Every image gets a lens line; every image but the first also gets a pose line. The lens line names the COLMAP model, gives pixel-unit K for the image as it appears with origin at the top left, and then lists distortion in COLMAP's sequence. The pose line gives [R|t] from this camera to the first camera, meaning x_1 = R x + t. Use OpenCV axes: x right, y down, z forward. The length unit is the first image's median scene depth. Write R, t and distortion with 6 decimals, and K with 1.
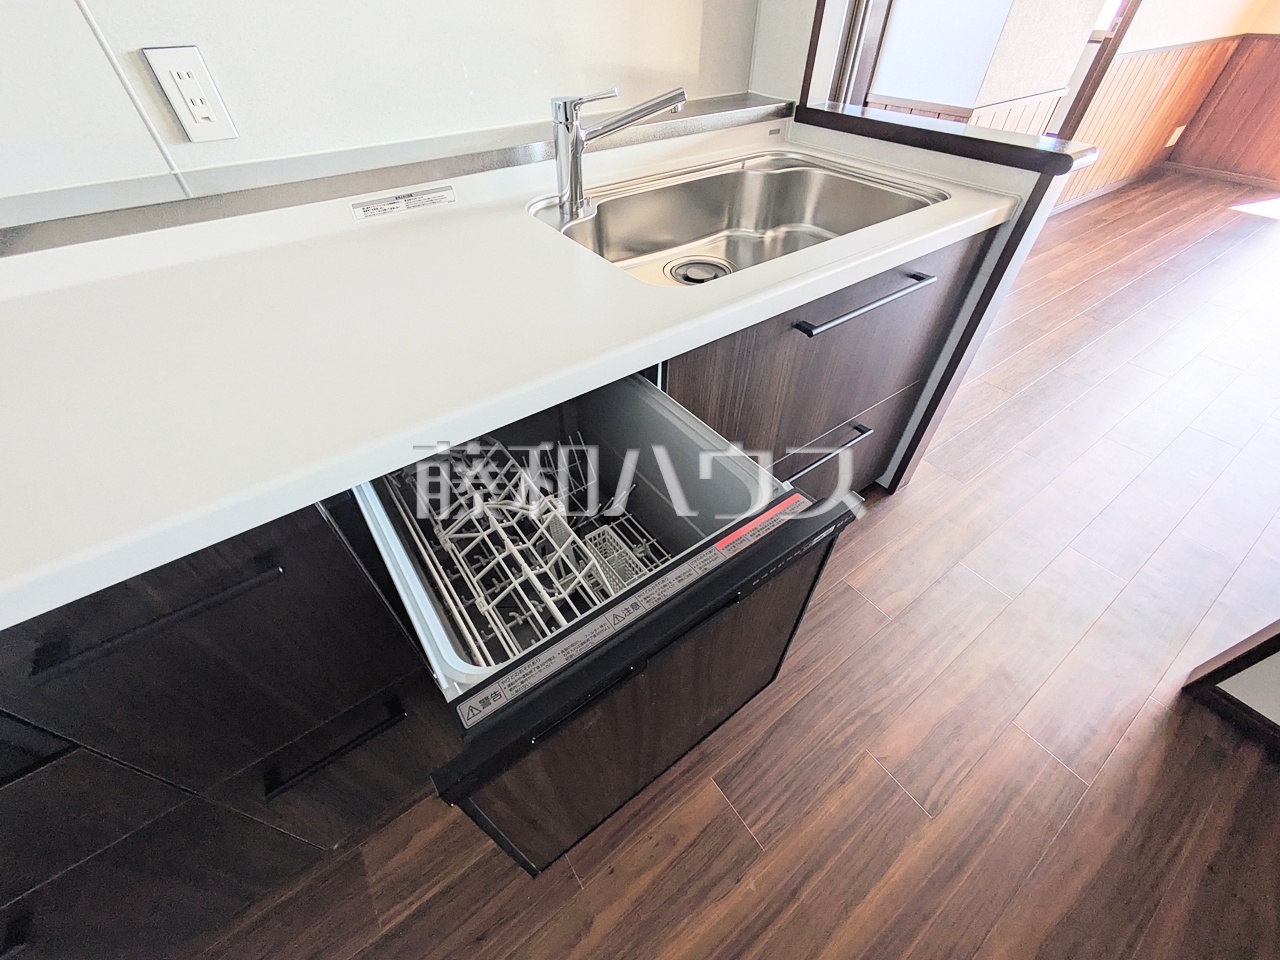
lens RADIAL K [[509.6, 0, 636.8], [0, 509.6, 481.4], [0, 0, 1]] dist [-0.001638, 0.001763]
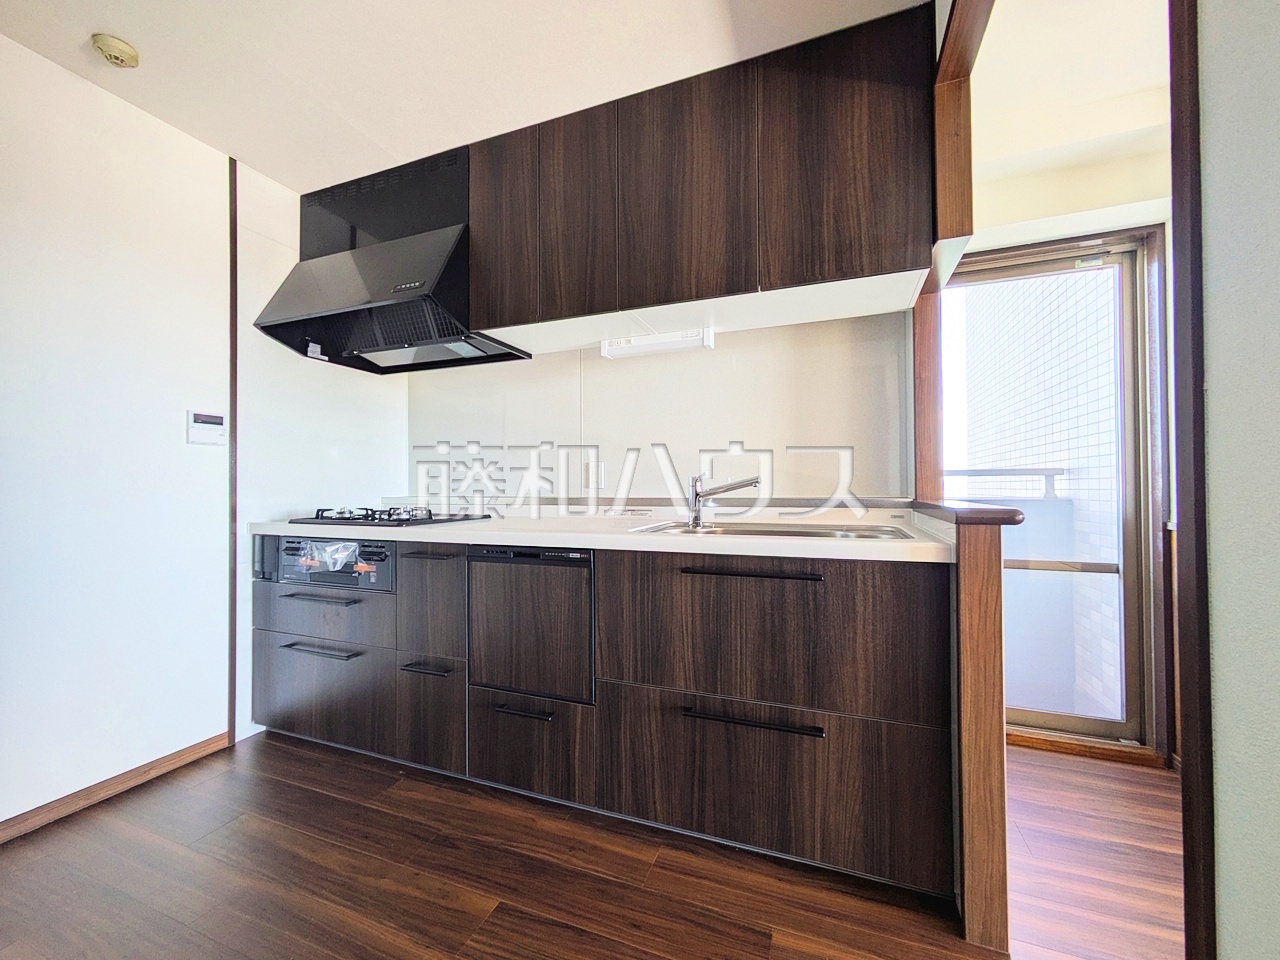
lens RADIAL K [[509.6, 0, 632.5], [0, 509.6, 475.5], [0, 0, 1]] dist [-0.001638, 0.001763]
pose [[0.539746, -0.009702, -0.841772, 1.247234], [-0.595814, 0.702001, -0.390129, 0.175449], [0.594709, 0.712110, 0.373122, 0.061120]]
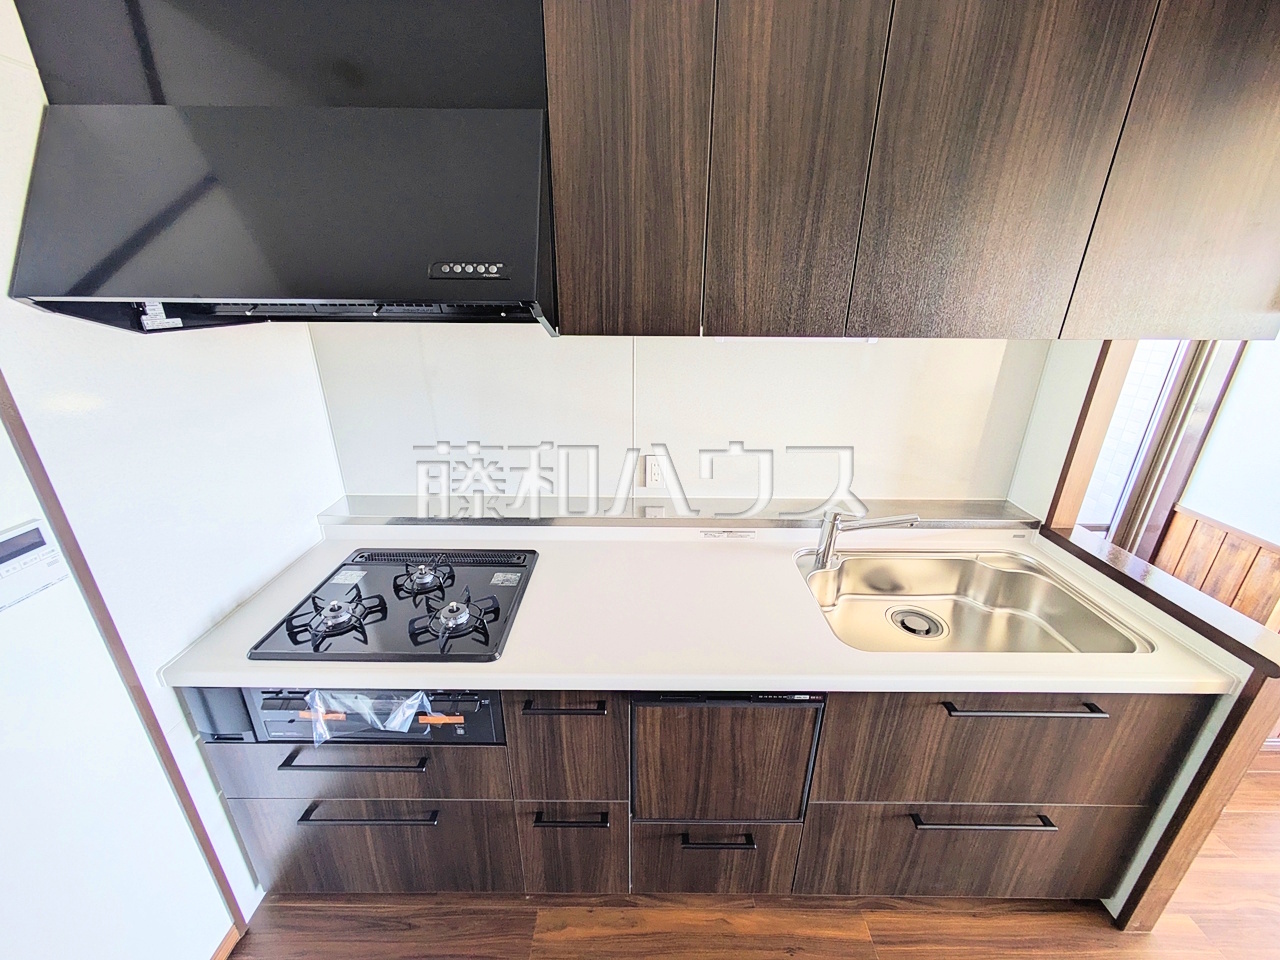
lens RADIAL K [[509.6, 0, 635.3], [0, 509.6, 476.2], [0, 0, 1]] dist [-0.001638, 0.001763]
pose [[0.807678, 0.222526, -0.546021, 0.197769], [-0.425127, 0.861458, -0.277771, -0.072199], [0.408563, 0.456478, 0.790382, -0.578238]]
